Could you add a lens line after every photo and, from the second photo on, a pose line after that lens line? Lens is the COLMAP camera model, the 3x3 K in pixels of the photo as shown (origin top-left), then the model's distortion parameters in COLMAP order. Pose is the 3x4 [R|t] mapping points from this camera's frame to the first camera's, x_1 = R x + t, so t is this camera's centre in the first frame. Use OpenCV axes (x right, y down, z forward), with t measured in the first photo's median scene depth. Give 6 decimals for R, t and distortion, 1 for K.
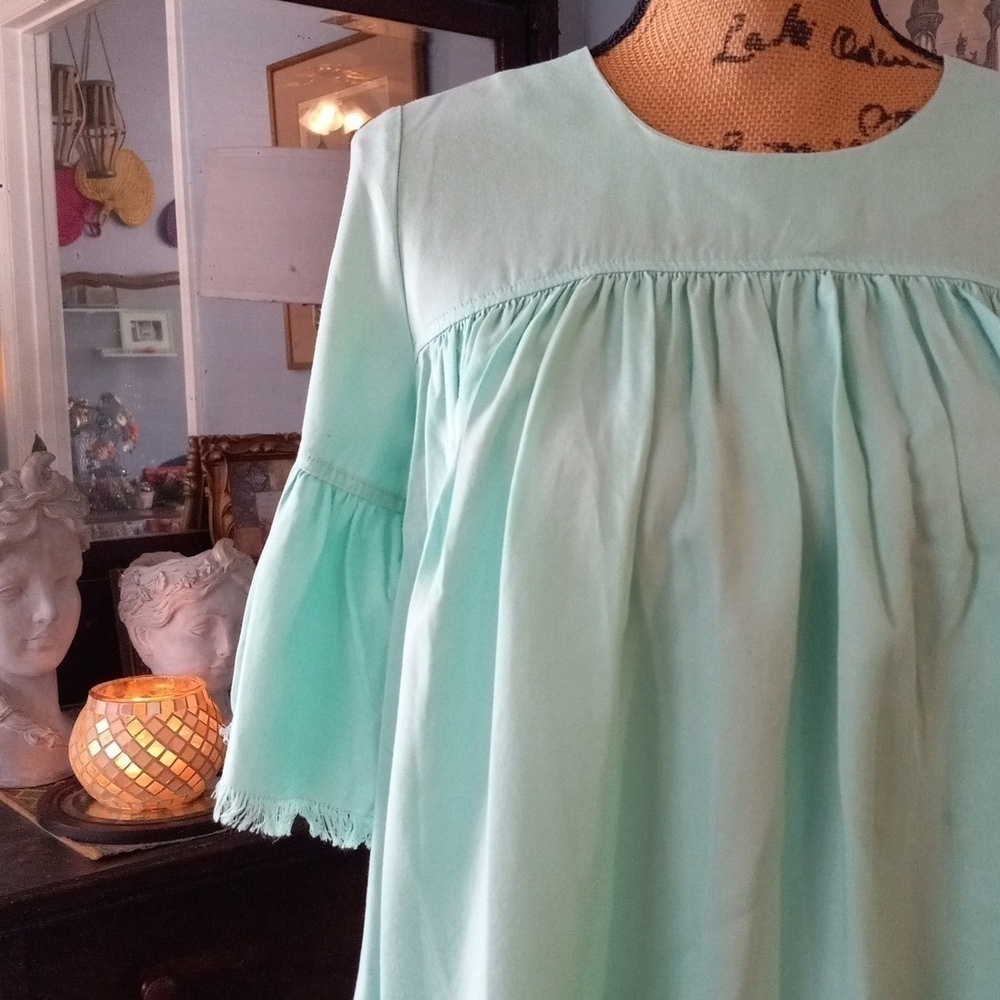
lens RADIAL K [[1394.0, 0, 500.0], [0, 1394.0, 500.0], [0, 0, 1]] dist [0.280887, -0.957394]
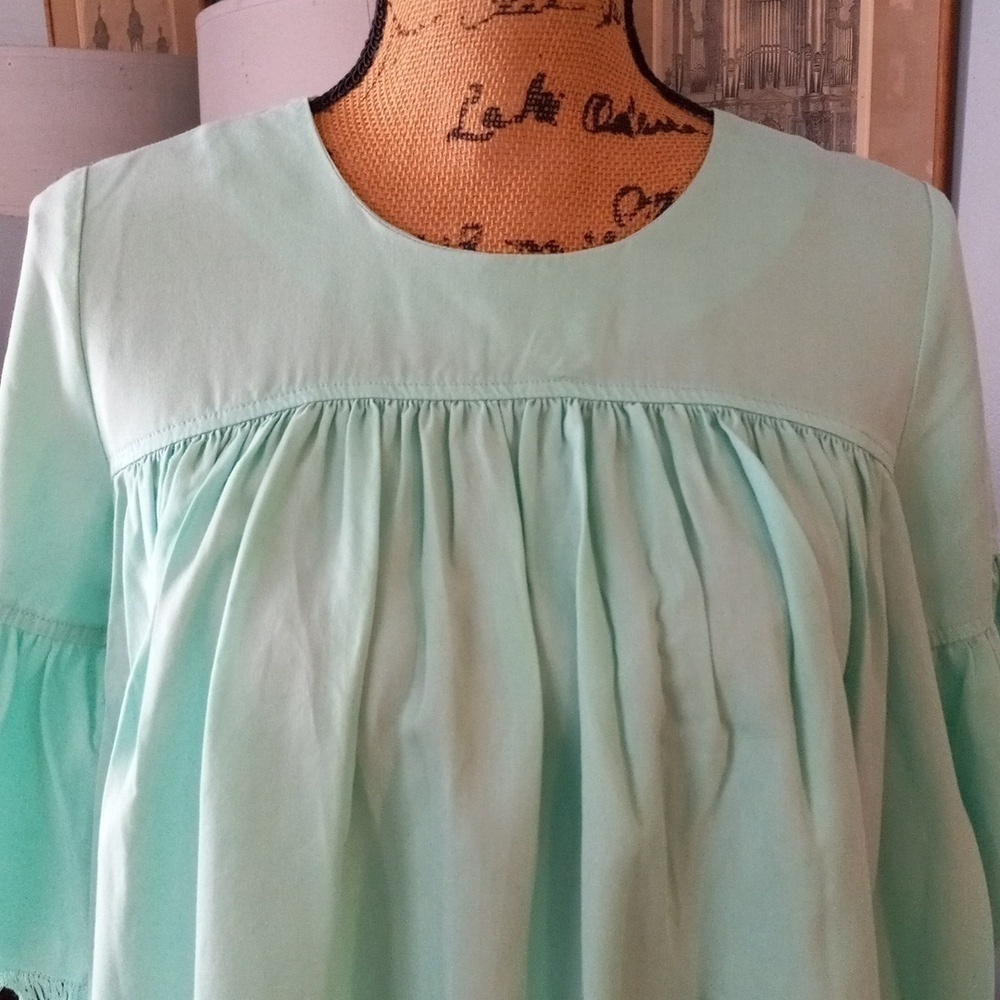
lens RADIAL K [[1394.0, 0, 500.0], [0, 1394.0, 500.0], [0, 0, 1]] dist [0.280887, -0.957394]
pose [[0.993670, -0.027637, 0.108890, 0.079315], [0.014587, 0.992803, 0.118864, -0.185292], [-0.111391, -0.116523, 0.986922, 0.120129]]
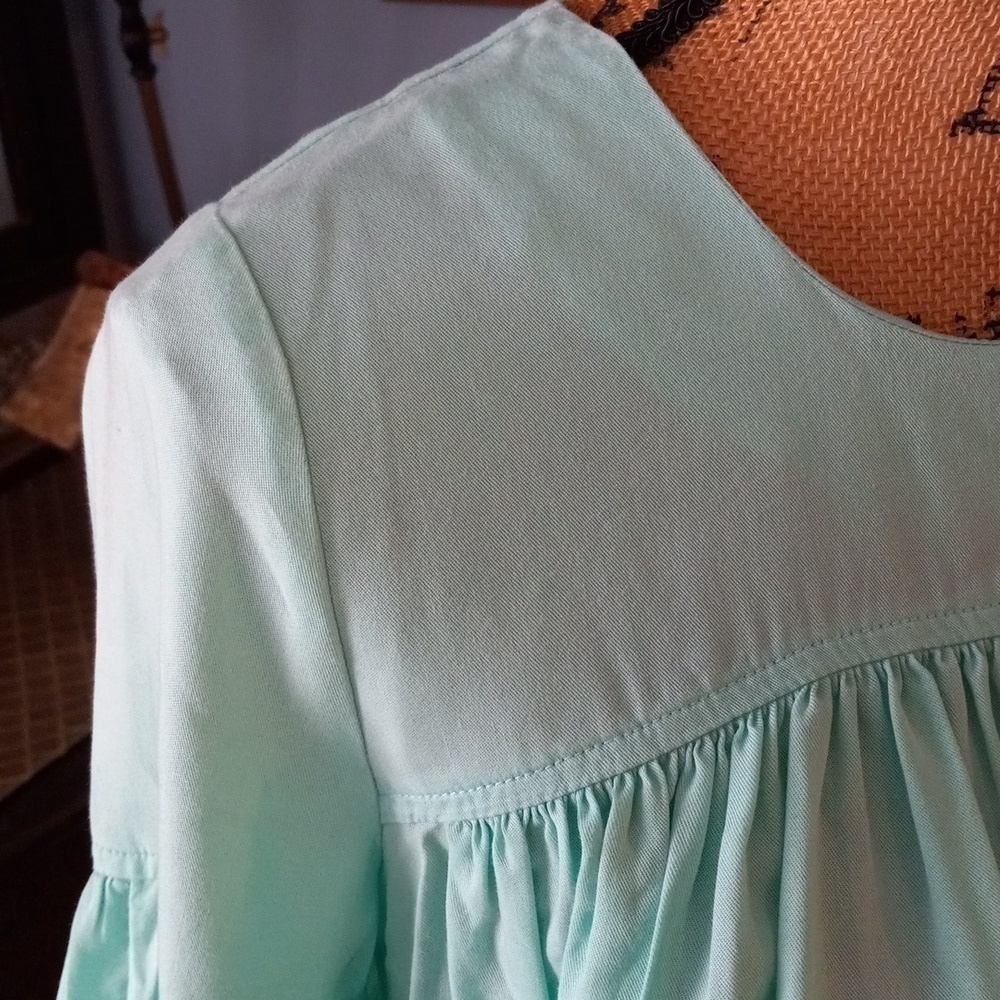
lens RADIAL K [[1394.0, 0, 500.0], [0, 1394.0, 500.0], [0, 0, 1]] dist [0.280887, -0.957394]
pose [[0.912726, -0.213555, 0.348318, -0.165206], [0.074656, 0.925345, 0.371704, -0.366867], [-0.401693, -0.313260, 0.860529, 0.604060]]
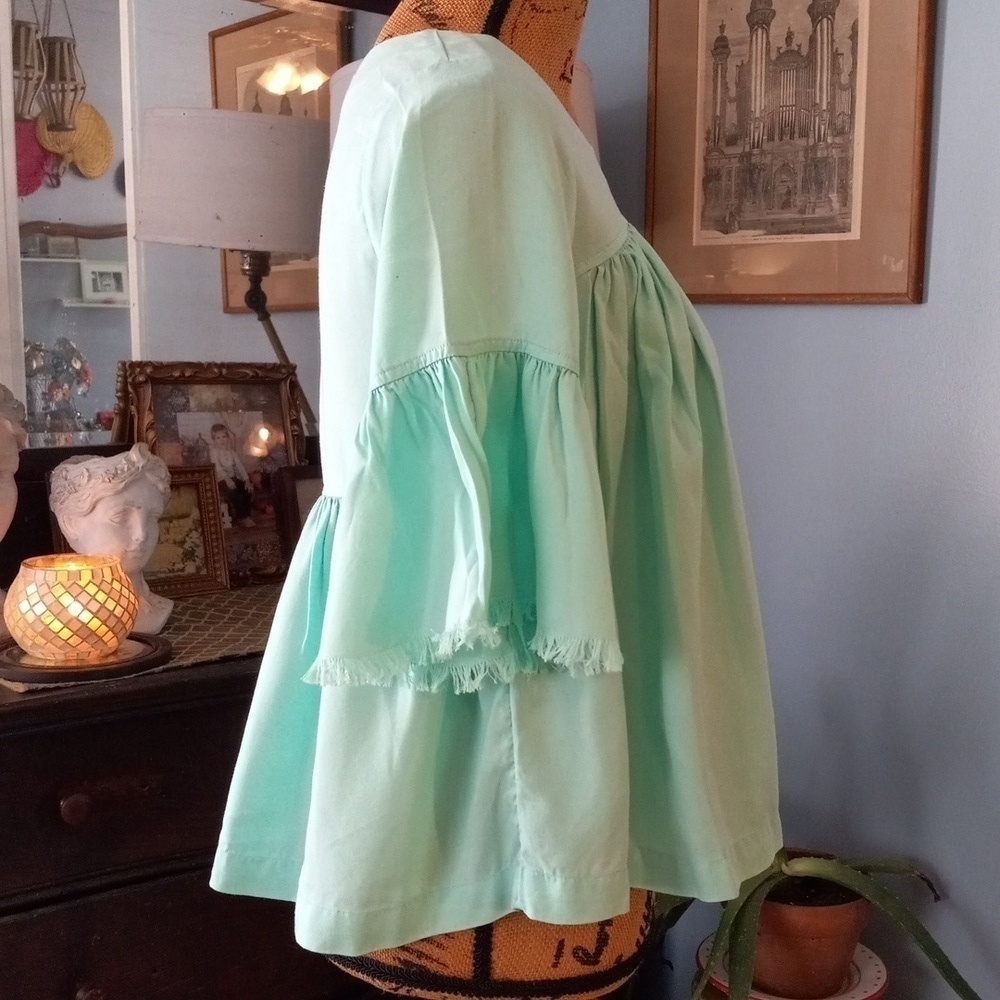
lens RADIAL K [[1400.0, 0, 501.1], [0, 1400.0, 504.9], [0, 0, 1]] dist [0.251811, -0.772989]
pose [[0.999518, 0.021996, 0.021893, 0.164837], [-0.022562, 0.999408, 0.025954, 0.084934], [-0.021309, -0.026435, 0.999423, -0.395148]]
